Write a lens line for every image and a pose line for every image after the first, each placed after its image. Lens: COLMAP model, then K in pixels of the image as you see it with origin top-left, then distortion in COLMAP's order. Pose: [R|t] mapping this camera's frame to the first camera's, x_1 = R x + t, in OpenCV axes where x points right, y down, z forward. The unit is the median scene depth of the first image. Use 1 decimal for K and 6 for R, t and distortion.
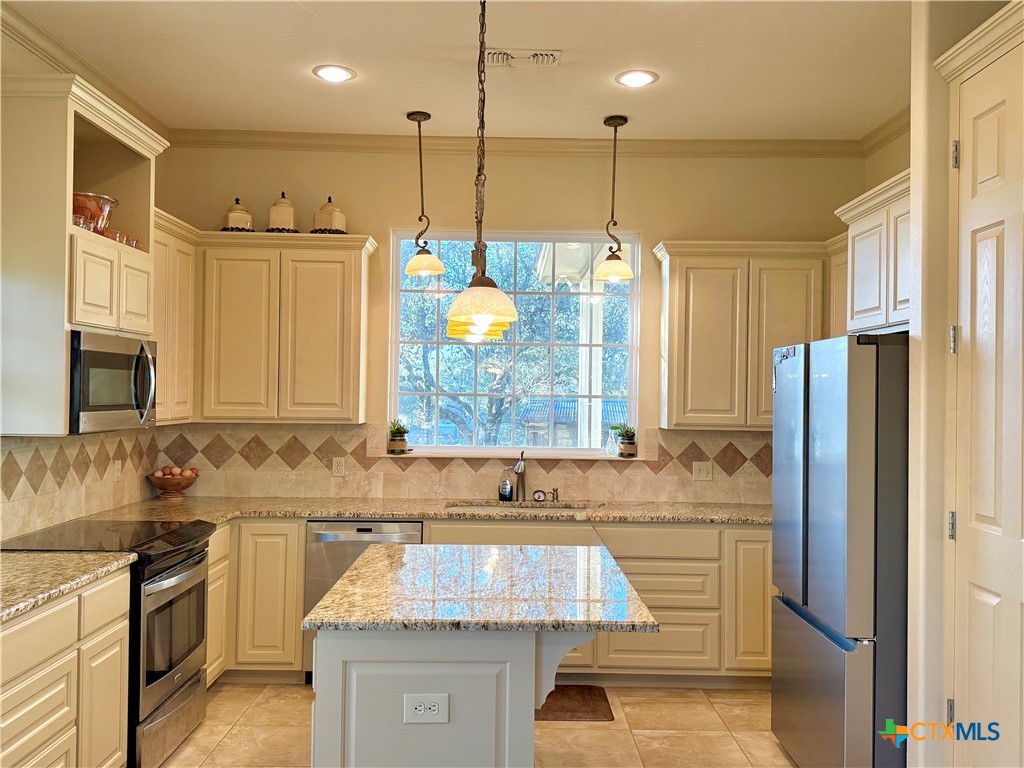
lens RADIAL K [[909.9, 0, 511.6], [0, 909.9, 381.9], [0, 0, 1]] dist [0.129484, -0.186647]
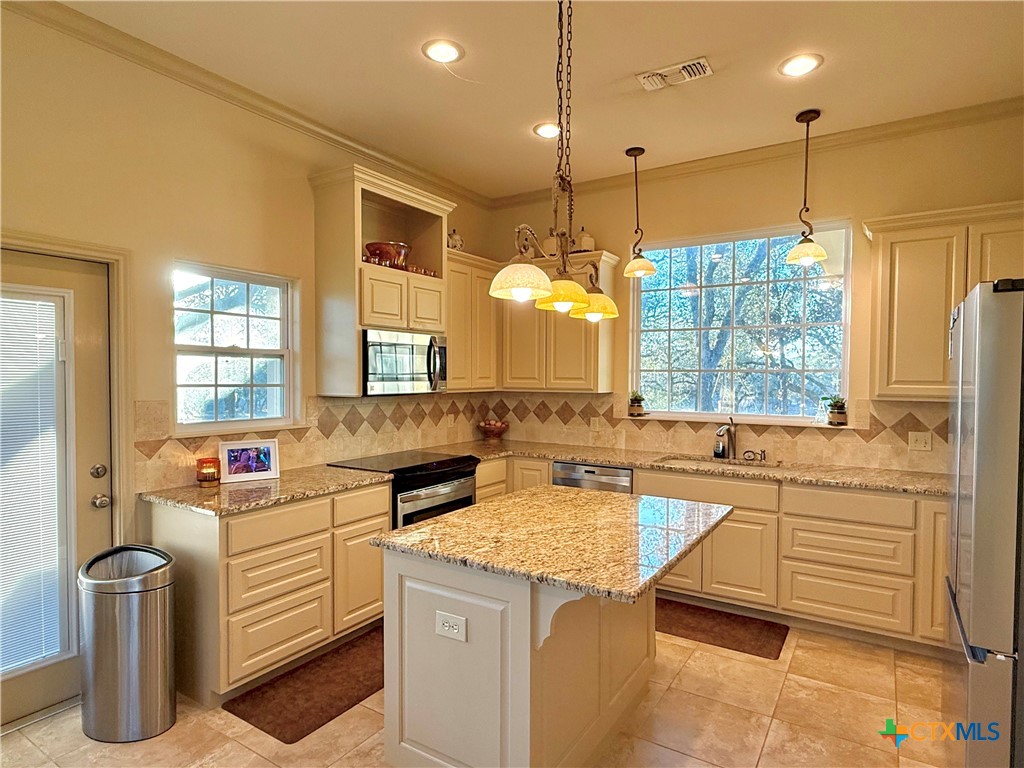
lens RADIAL K [[578.2, 0, 507.3], [0, 578.2, 391.1], [0, 0, 1]] dist [0.004300, -0.000608]
pose [[0.835708, 0.004444, -0.549156, 0.193595], [0.014596, 0.999434, 0.030301, 0.015782], [0.548980, -0.033338, 0.835170, 0.221386]]
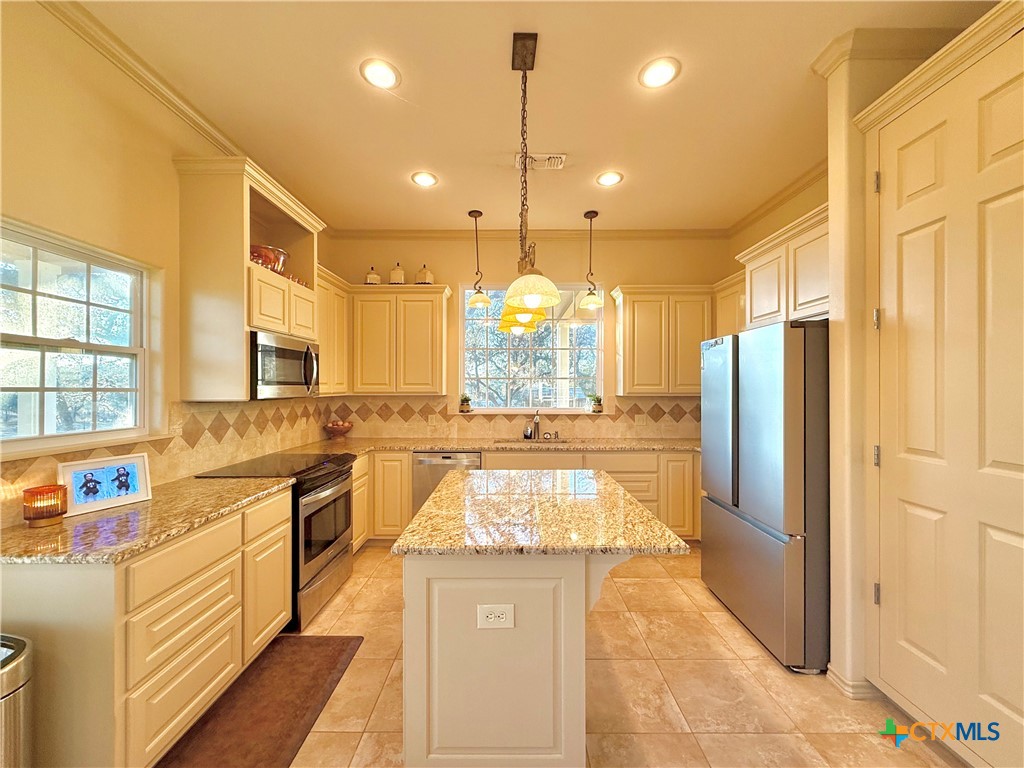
lens RADIAL K [[408.5, 0, 509.9], [0, 408.5, 386.7], [0, 0, 1]] dist [0.002994, -0.001781]
pose [[0.999839, -0.014055, -0.011175, -0.032852], [0.014181, 0.999837, 0.011206, 0.023886], [0.011016, -0.011363, 0.999875, 0.240819]]
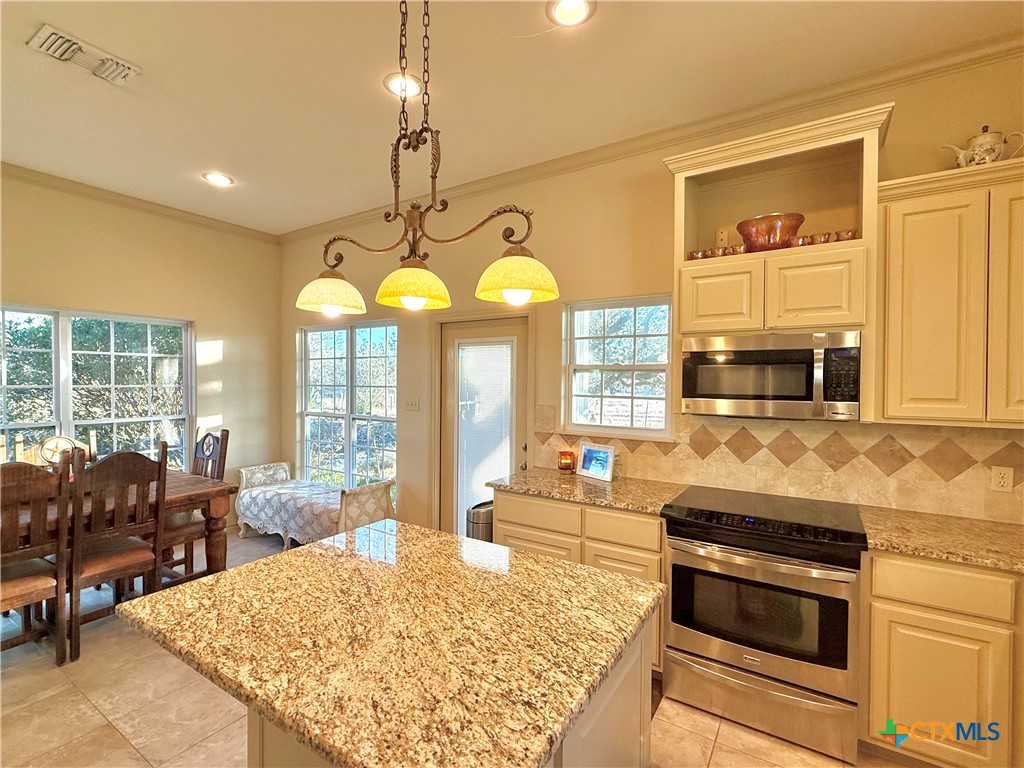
lens RADIAL K [[472.9, 0, 517.5], [0, 472.9, 393.0], [0, 0, 1]] dist [0.000604, 0.000509]
pose [[-0.541313, 0.005510, -0.840803, 0.180450], [-0.004721, 0.999943, 0.009592, 0.013392], [0.840808, 0.009161, -0.541256, 0.838418]]
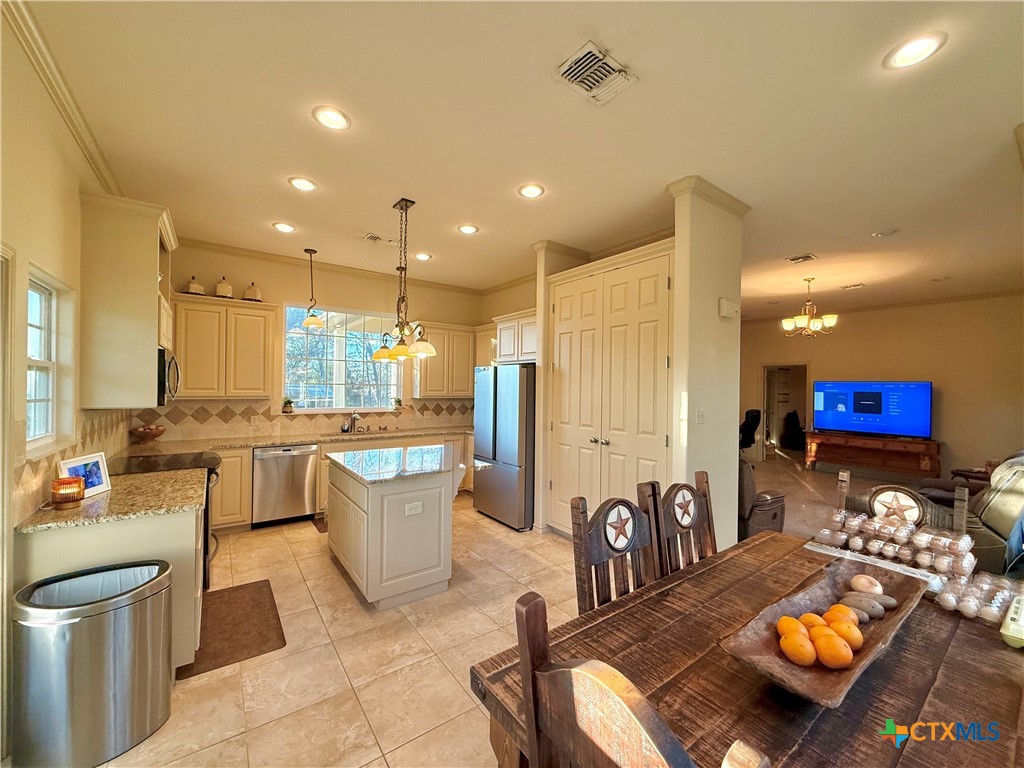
lens RADIAL K [[408.5, 0, 511.7], [0, 408.5, 386.4], [0, 0, 1]] dist [0.002994, -0.001781]
pose [[0.814363, -0.003714, 0.580344, -0.269546], [-0.009350, 0.999766, 0.019519, -0.003334], [-0.580280, -0.021321, 0.814138, -0.031861]]
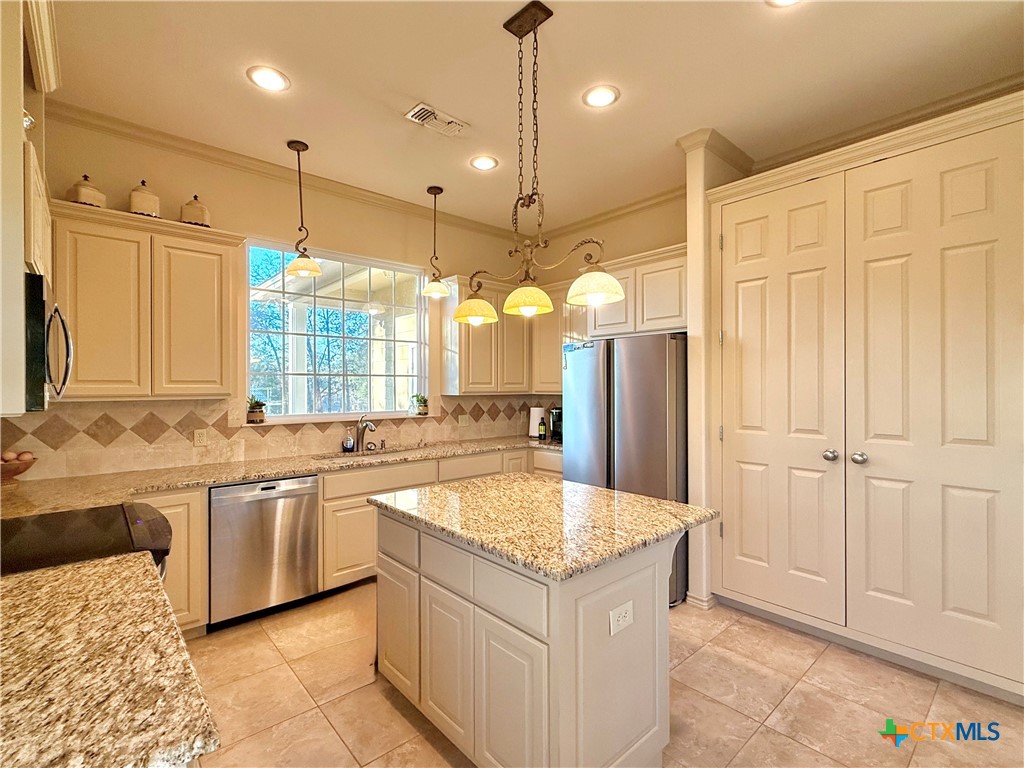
lens RADIAL K [[472.9, 0, 512.4], [0, 472.9, 388.1], [0, 0, 1]] dist [0.000604, 0.000509]
pose [[0.753205, -0.018211, 0.657534, -0.307085], [0.005303, 0.999752, 0.021614, 0.022281], [-0.657764, -0.012793, 0.753115, 0.329253]]
